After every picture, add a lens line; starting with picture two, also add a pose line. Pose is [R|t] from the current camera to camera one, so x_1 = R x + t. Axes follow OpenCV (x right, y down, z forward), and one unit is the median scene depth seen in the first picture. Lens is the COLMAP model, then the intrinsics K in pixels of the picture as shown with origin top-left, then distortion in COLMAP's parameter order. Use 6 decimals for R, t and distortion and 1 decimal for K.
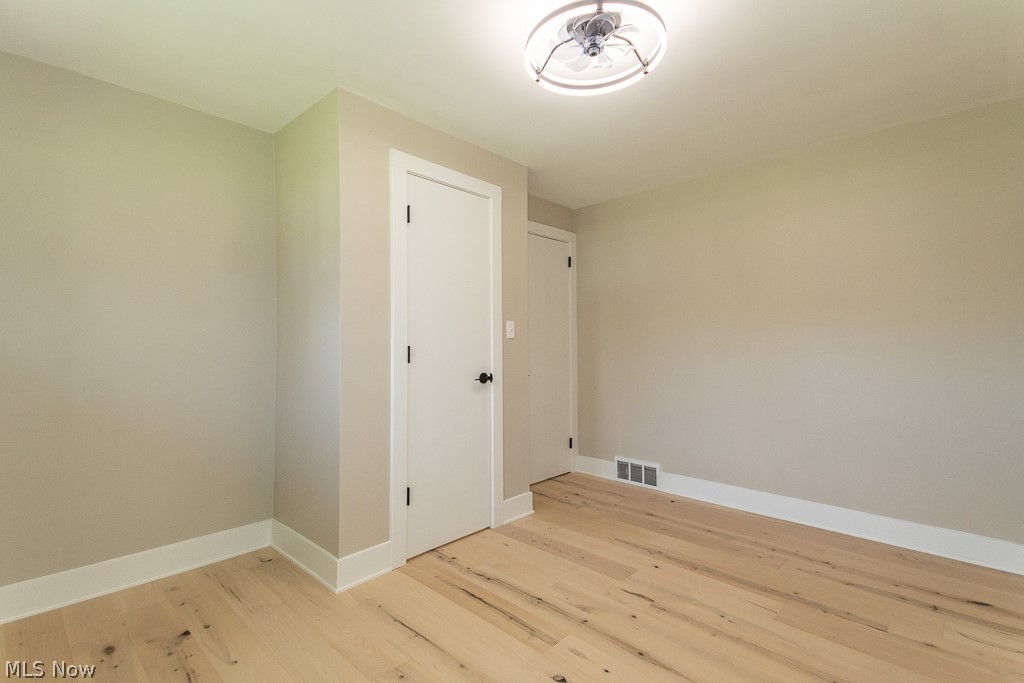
lens RADIAL K [[471.5, 0, 516.8], [0, 471.5, 339.7], [0, 0, 1]] dist [0.062886, -0.018309]
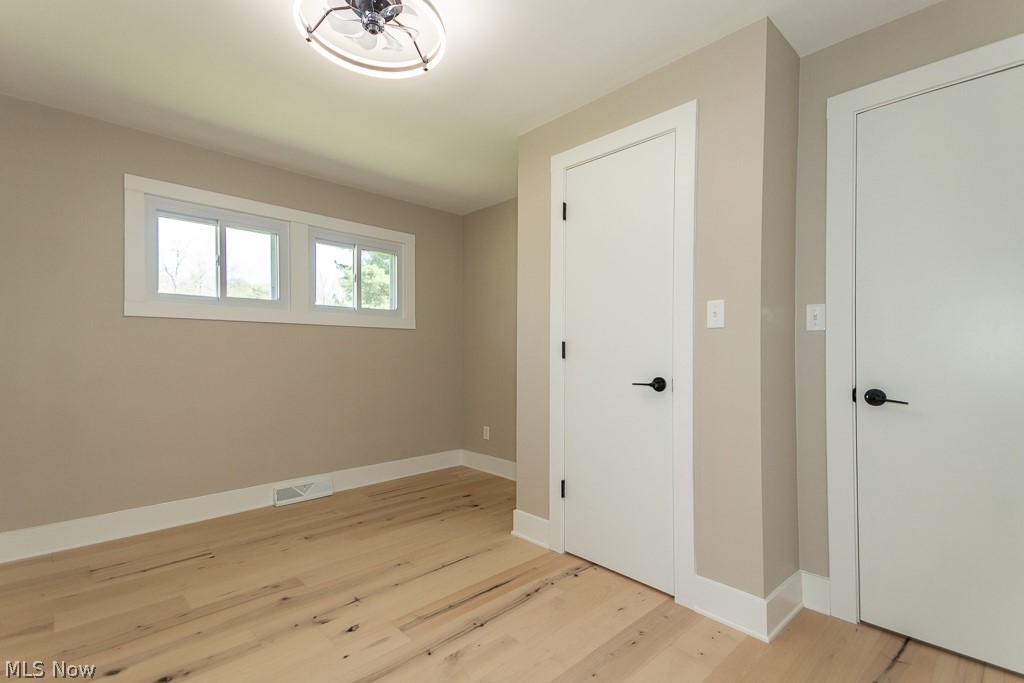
lens RADIAL K [[471.5, 0, 514.8], [0, 471.5, 352.2], [0, 0, 1]] dist [0.062886, -0.018309]
pose [[-0.066078, -0.000988, -0.997814, 0.820030], [0.007702, 0.999969, -0.001500, 0.036227], [0.997785, -0.007785, -0.066069, 0.996121]]
